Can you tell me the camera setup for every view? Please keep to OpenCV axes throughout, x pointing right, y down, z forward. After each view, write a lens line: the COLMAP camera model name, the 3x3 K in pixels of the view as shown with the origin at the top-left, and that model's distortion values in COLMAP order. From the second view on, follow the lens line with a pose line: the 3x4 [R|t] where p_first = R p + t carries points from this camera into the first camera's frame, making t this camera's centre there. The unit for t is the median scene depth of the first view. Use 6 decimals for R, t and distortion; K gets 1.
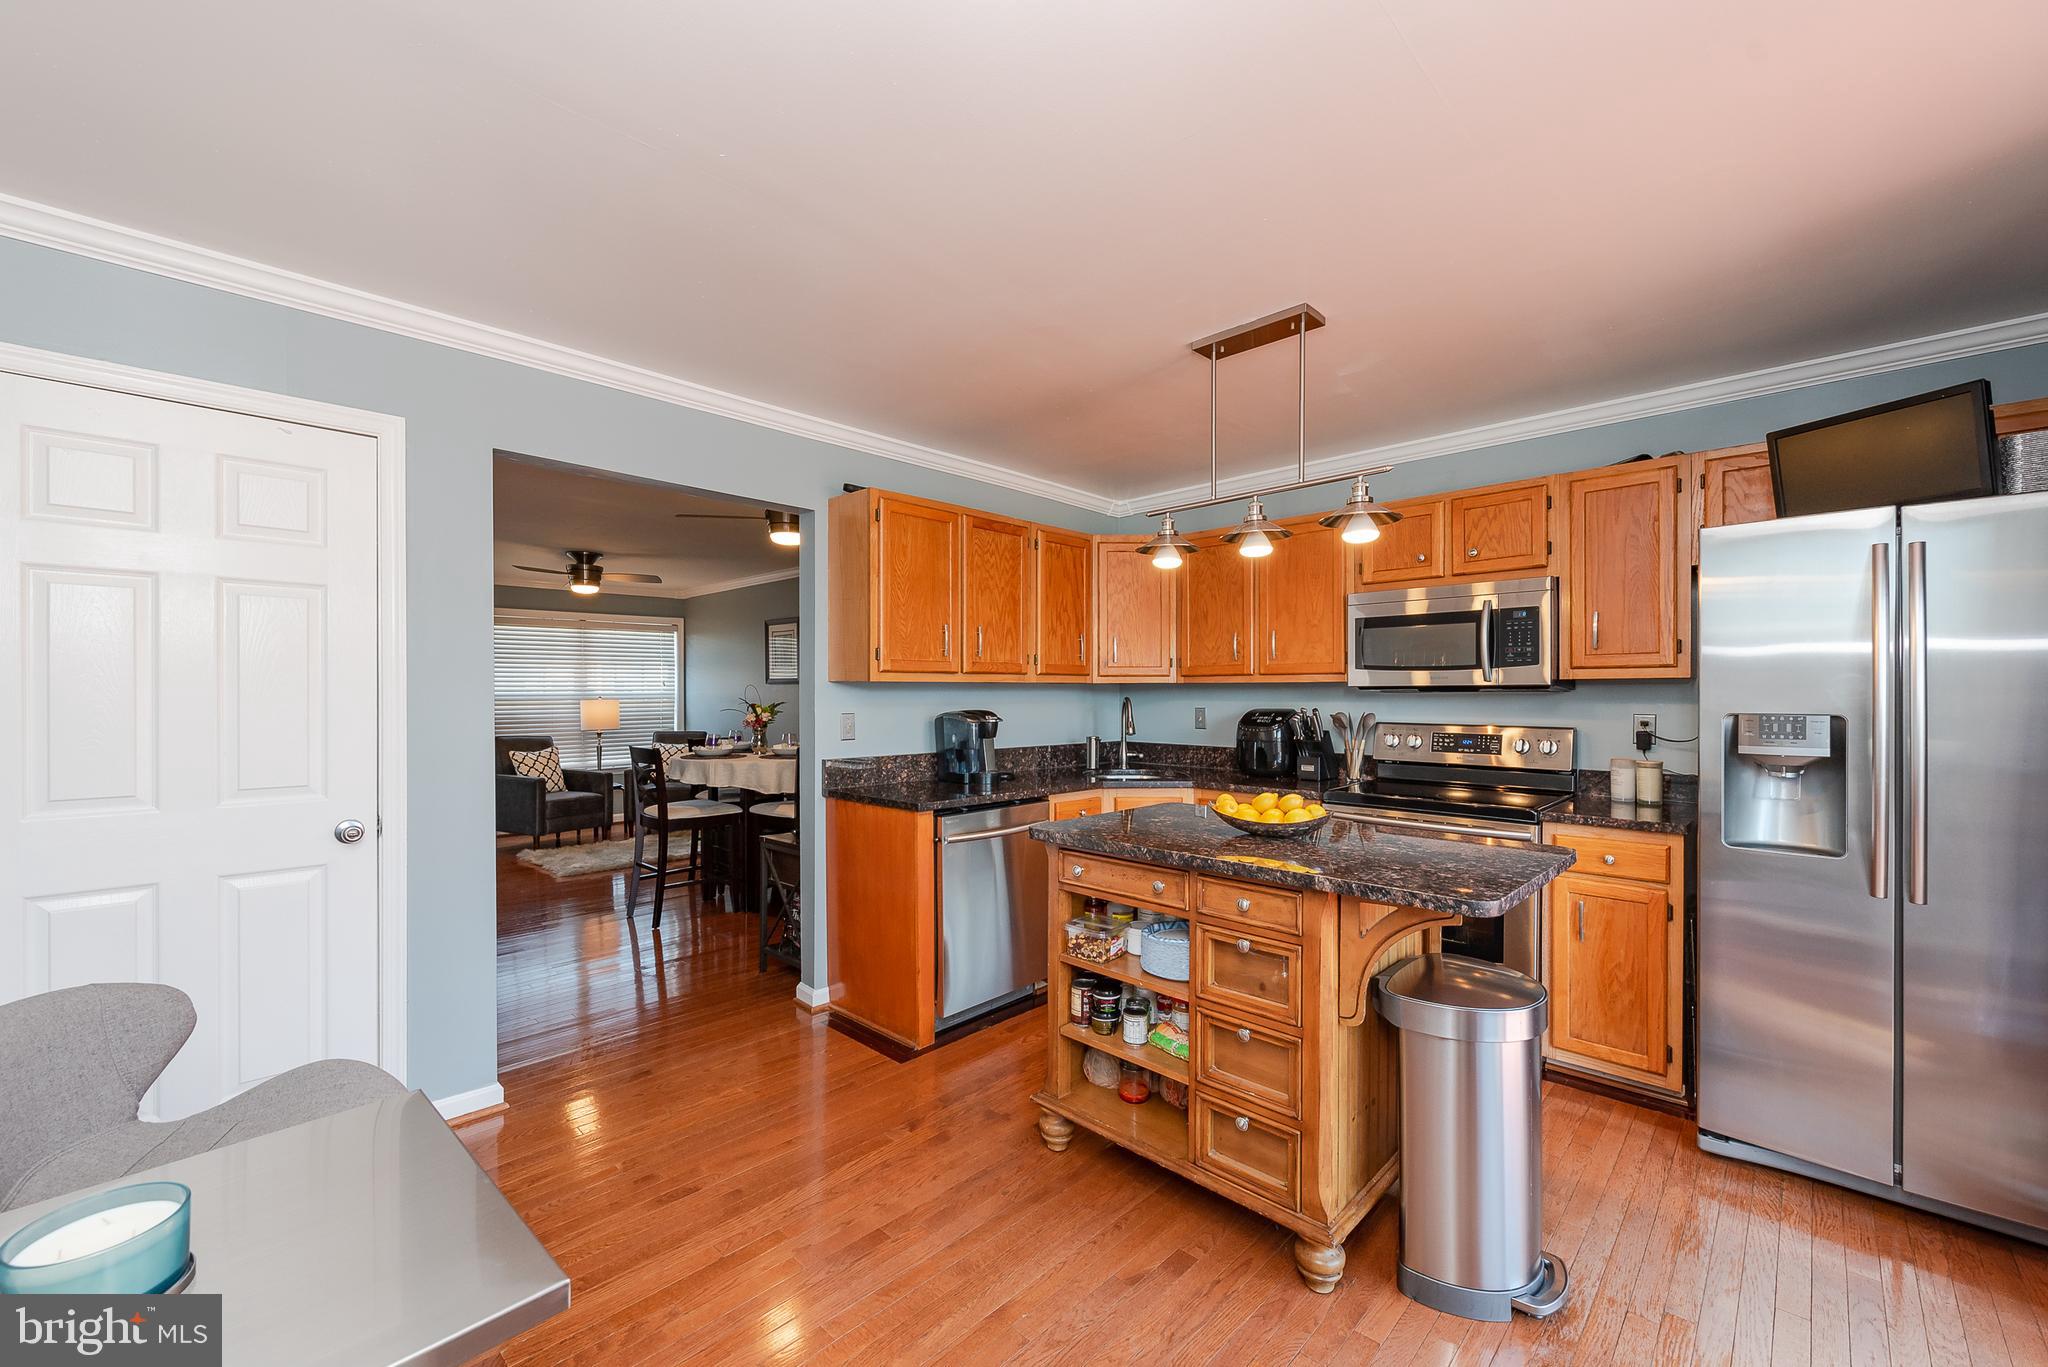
lens RADIAL K [[820.9, 0, 1028.2], [0, 820.9, 695.9], [0, 0, 1]] dist [0.001140, -0.002642]
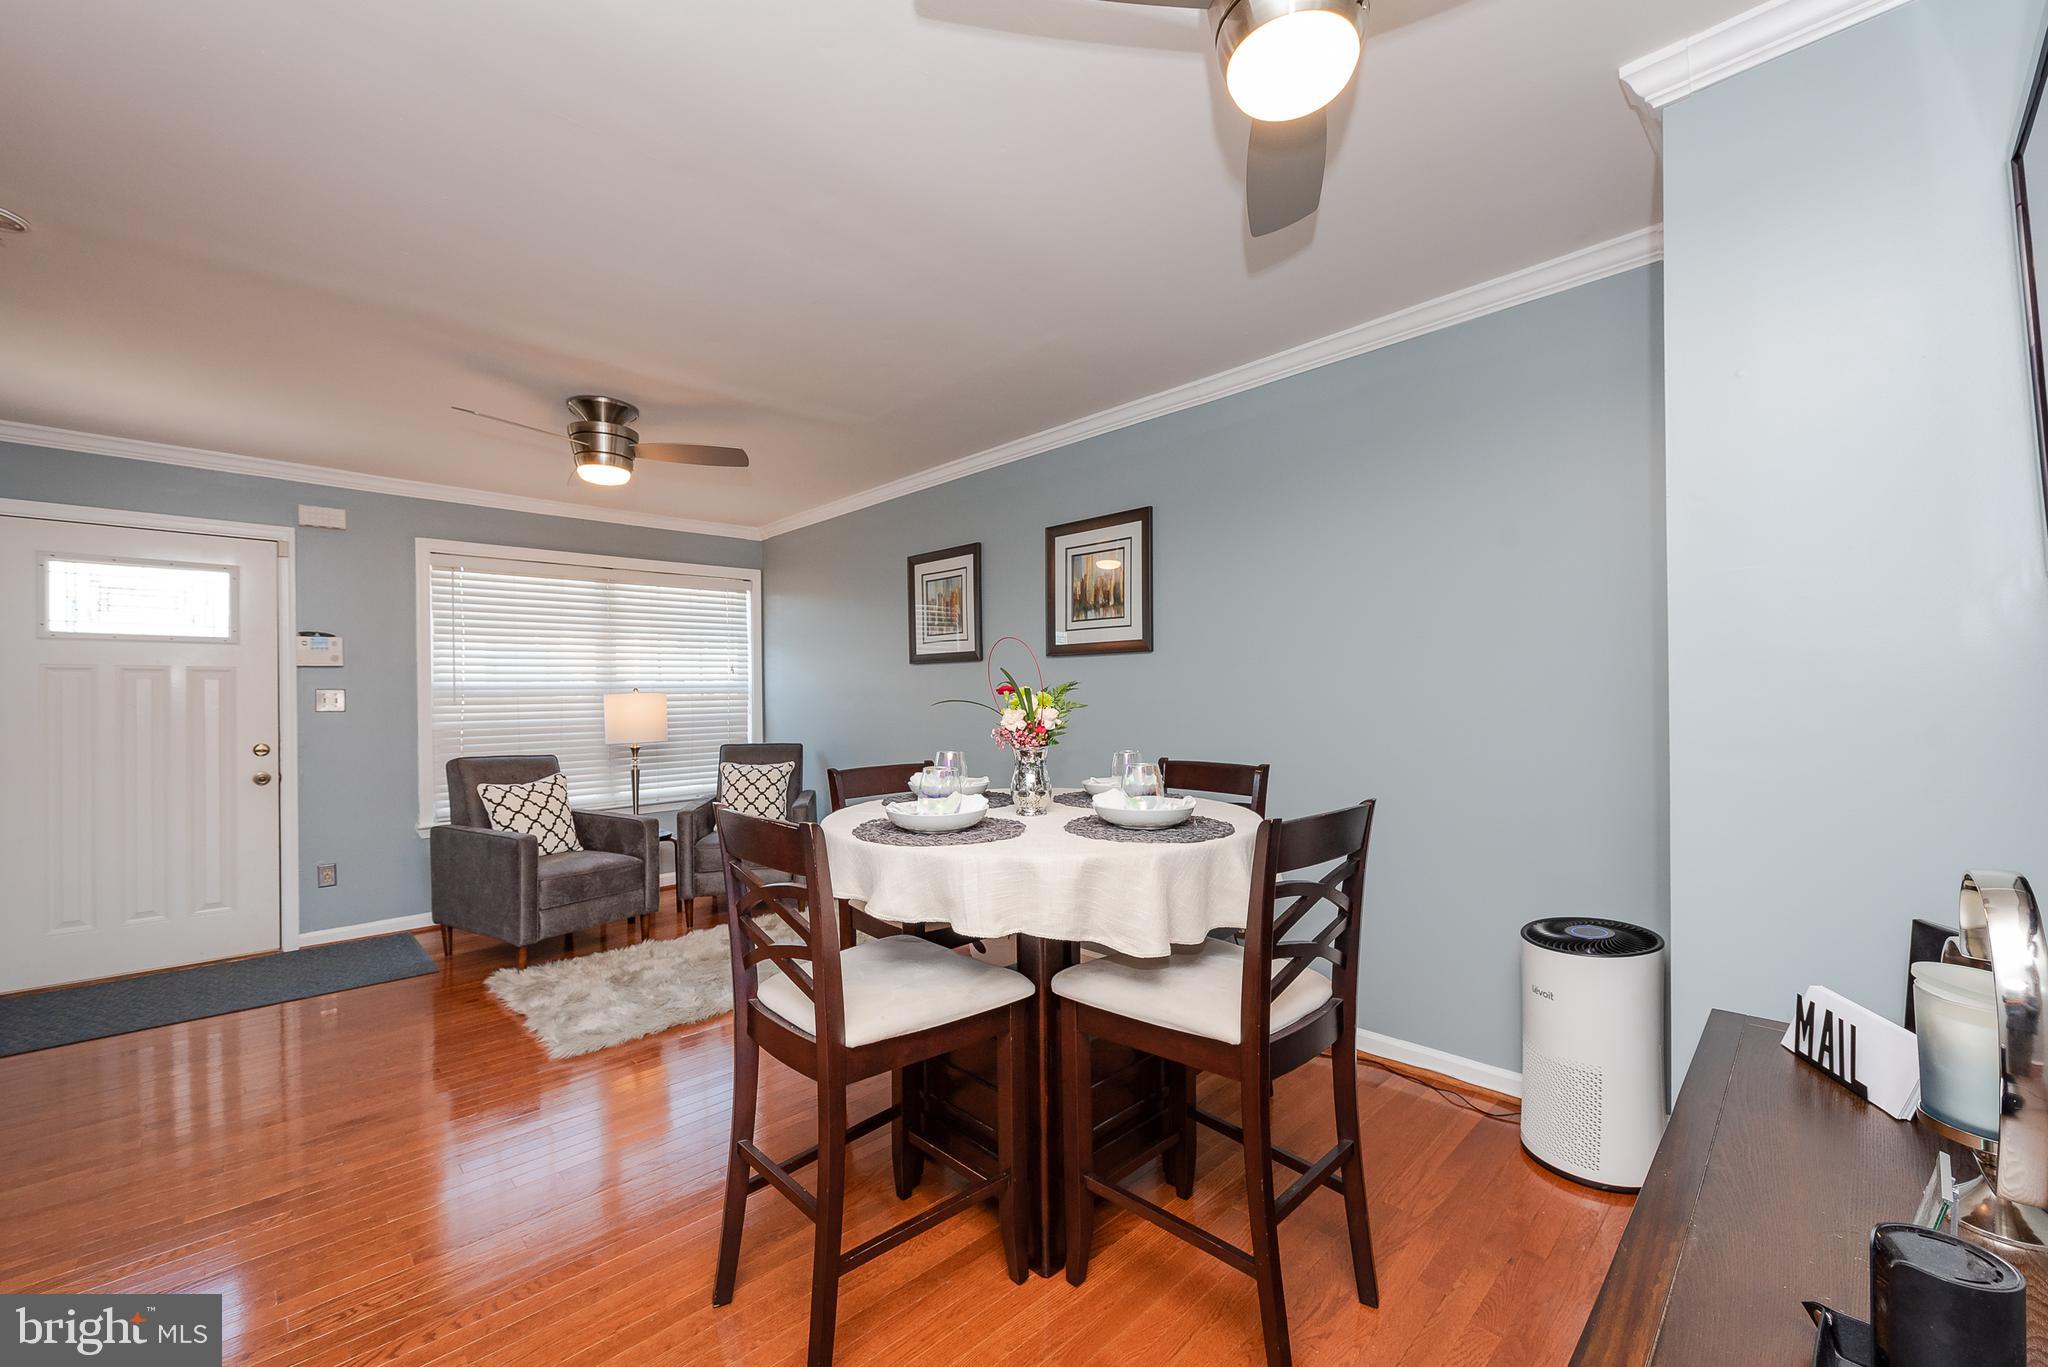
lens RADIAL K [[820.9, 0, 1028.2], [0, 820.9, 695.9], [0, 0, 1]] dist [0.001140, -0.002642]
pose [[0.999301, -0.009931, -0.036040, -0.483131], [0.009862, 0.999949, -0.002086, 0.024073], [0.036059, 0.001729, 0.999348, 0.930354]]
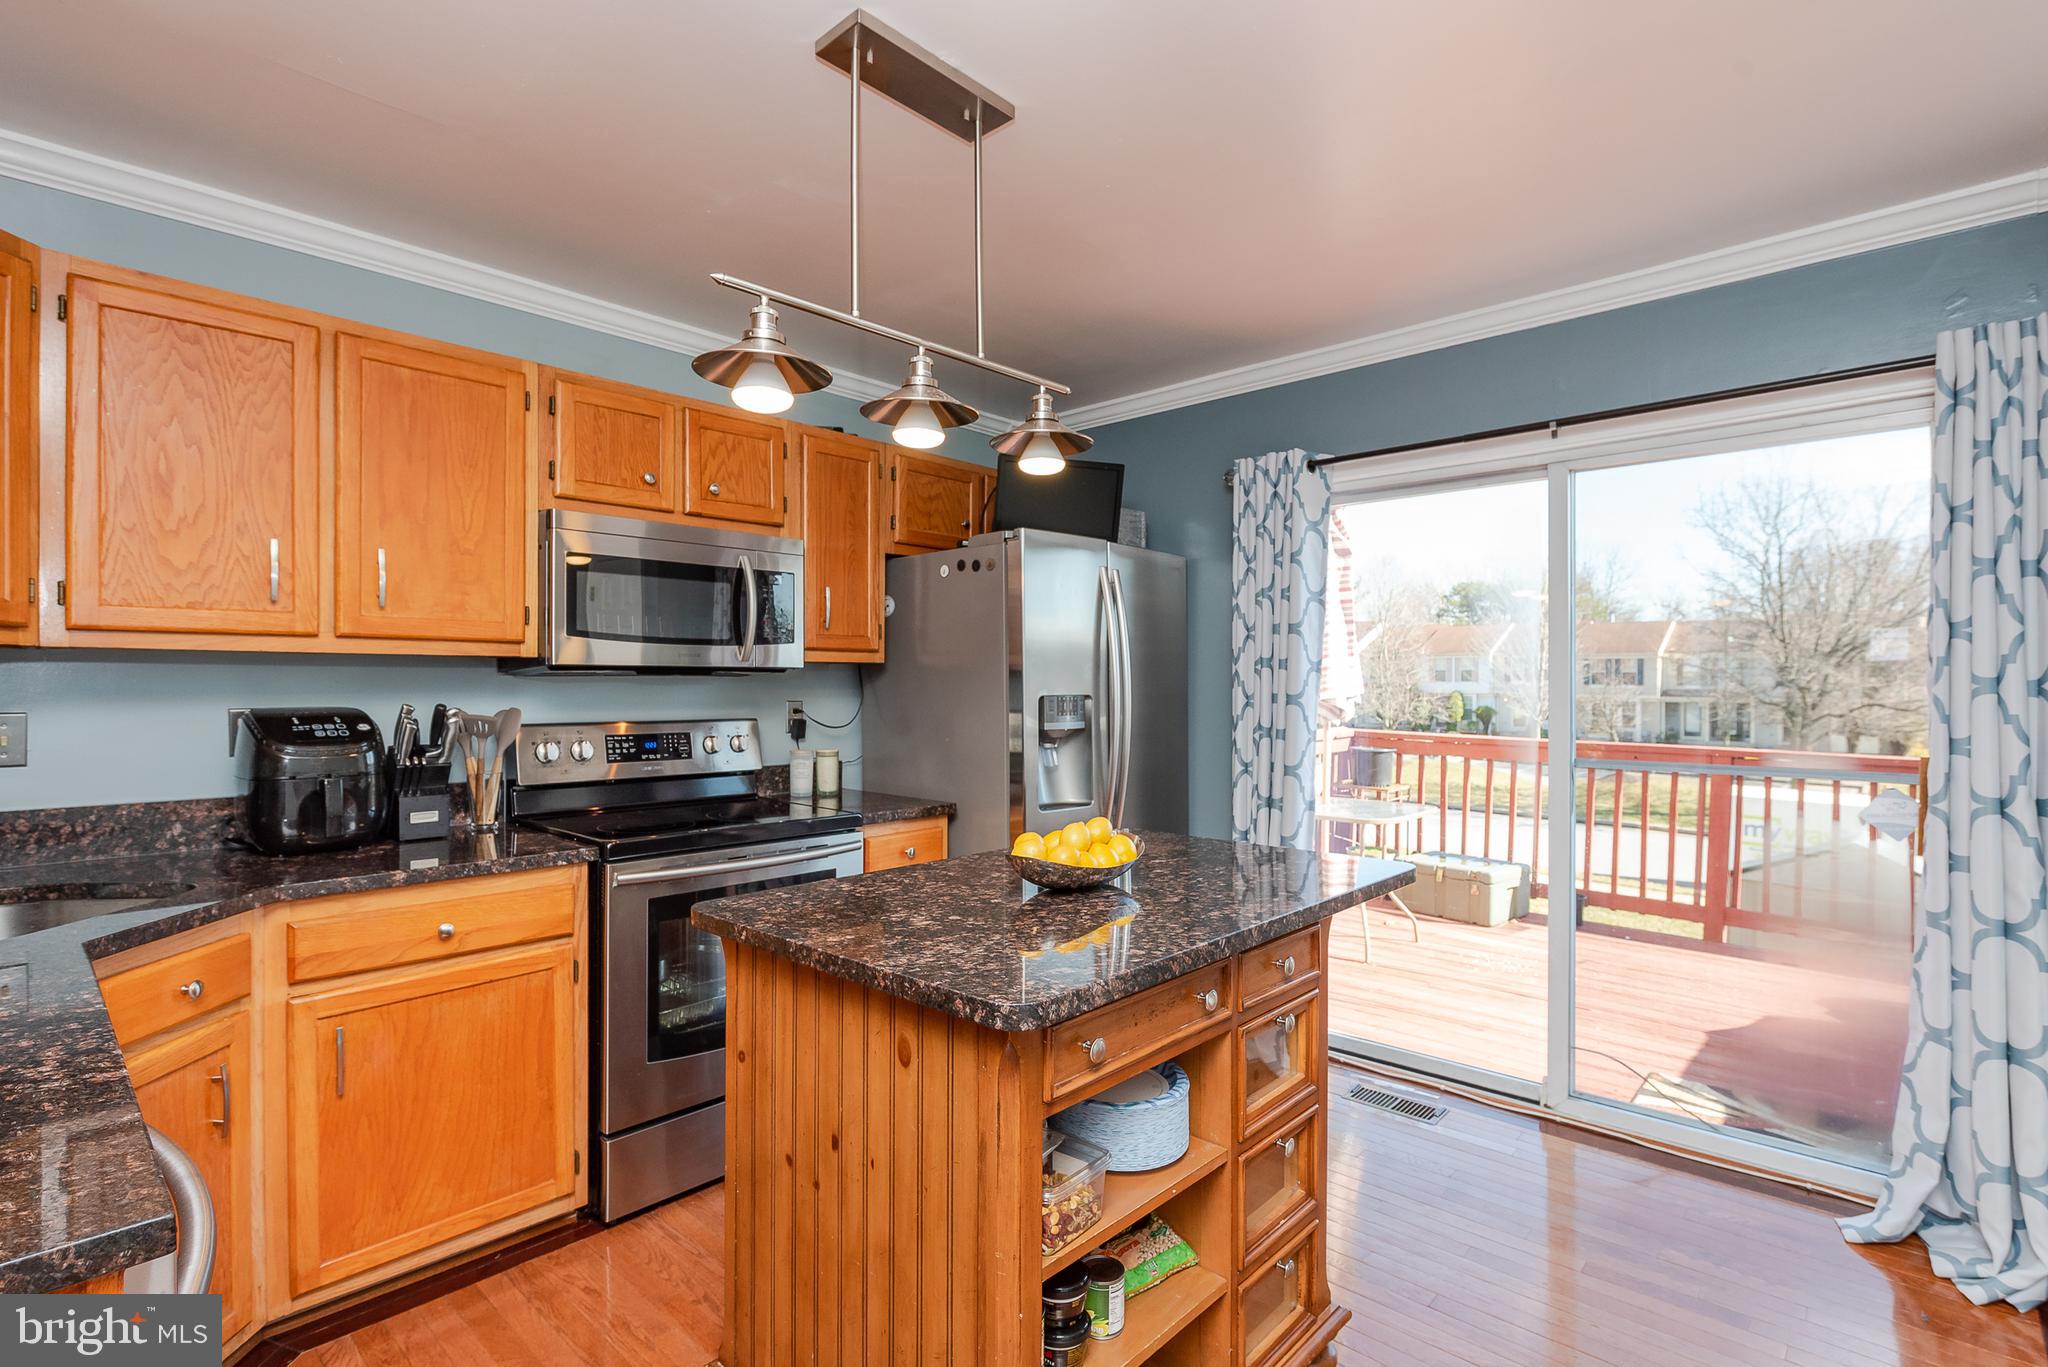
lens RADIAL K [[962.6, 0, 1026.1], [0, 962.6, 686.8], [0, 0, 1]] dist [-0.012969, -0.000316]
pose [[-0.022468, -0.002857, 0.999743, -0.321499], [0.002819, 0.999992, 0.002921, 0.003448], [-0.999744, 0.002883, -0.022460, 0.700873]]
